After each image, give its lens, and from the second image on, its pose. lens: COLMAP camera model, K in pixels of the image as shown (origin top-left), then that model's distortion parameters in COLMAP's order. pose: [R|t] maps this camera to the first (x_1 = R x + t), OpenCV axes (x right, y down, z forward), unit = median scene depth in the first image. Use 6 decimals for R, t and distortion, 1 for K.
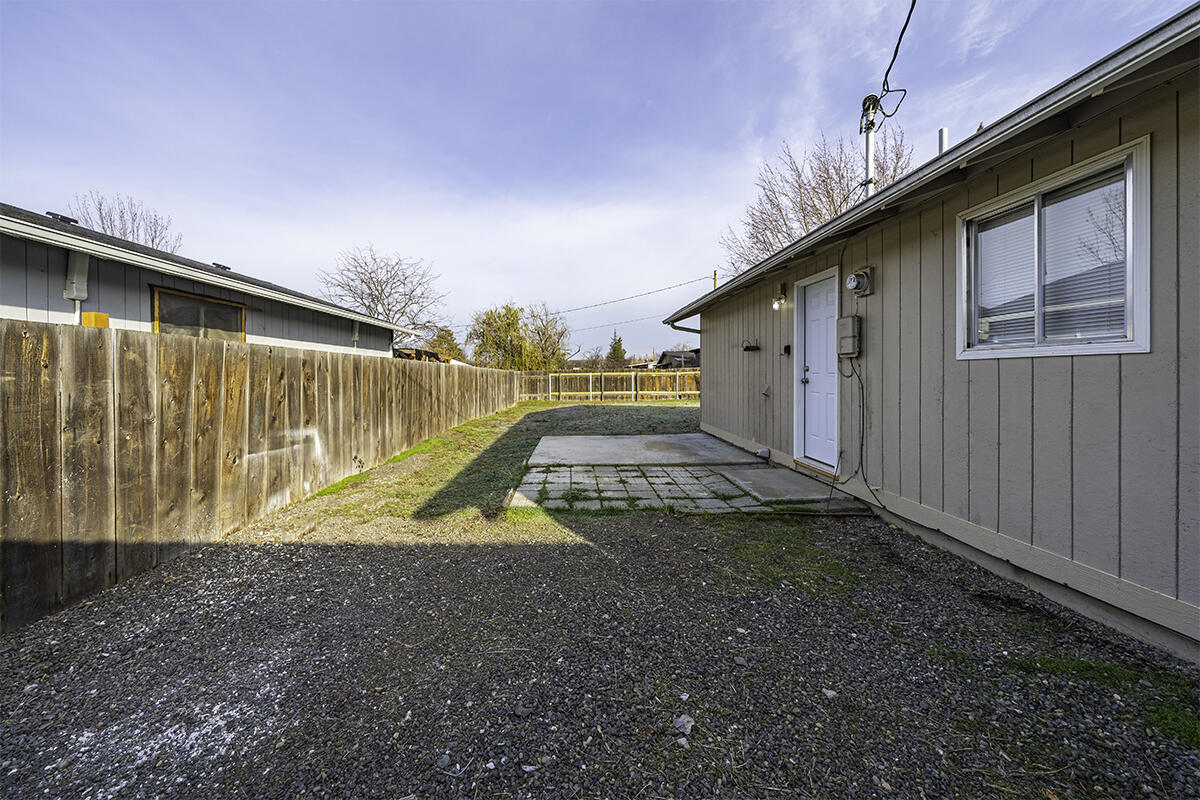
lens RADIAL K [[423.4, 0, 579.7], [0, 423.4, 382.5], [0, 0, 1]] dist [0.000601, -0.000113]
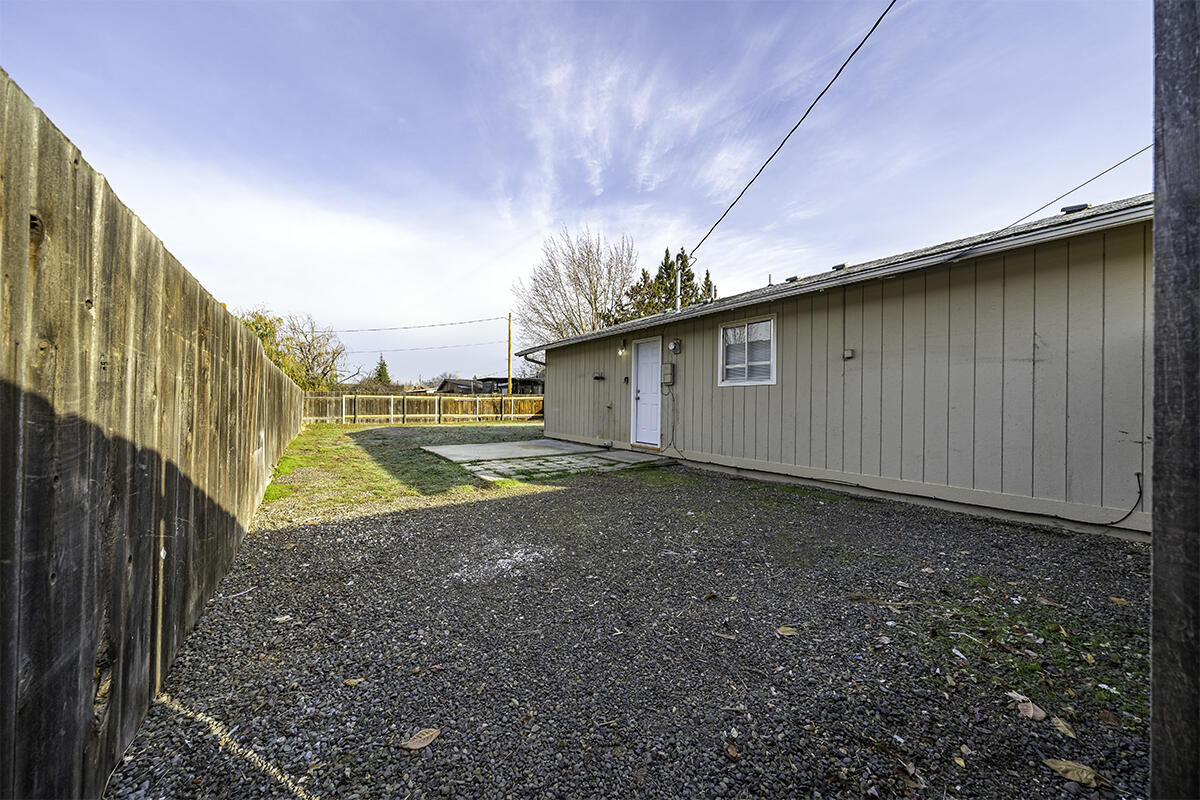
lens RADIAL K [[417.1, 0, 598.8], [0, 417.1, 402.6], [0, 0, 1]] dist [0.000415, 0.000069]
pose [[0.790411, 0.024109, 0.612103, -0.194314], [-0.007022, 0.999516, -0.030301, 0.020589], [-0.612537, 0.019653, 0.790198, -0.077732]]
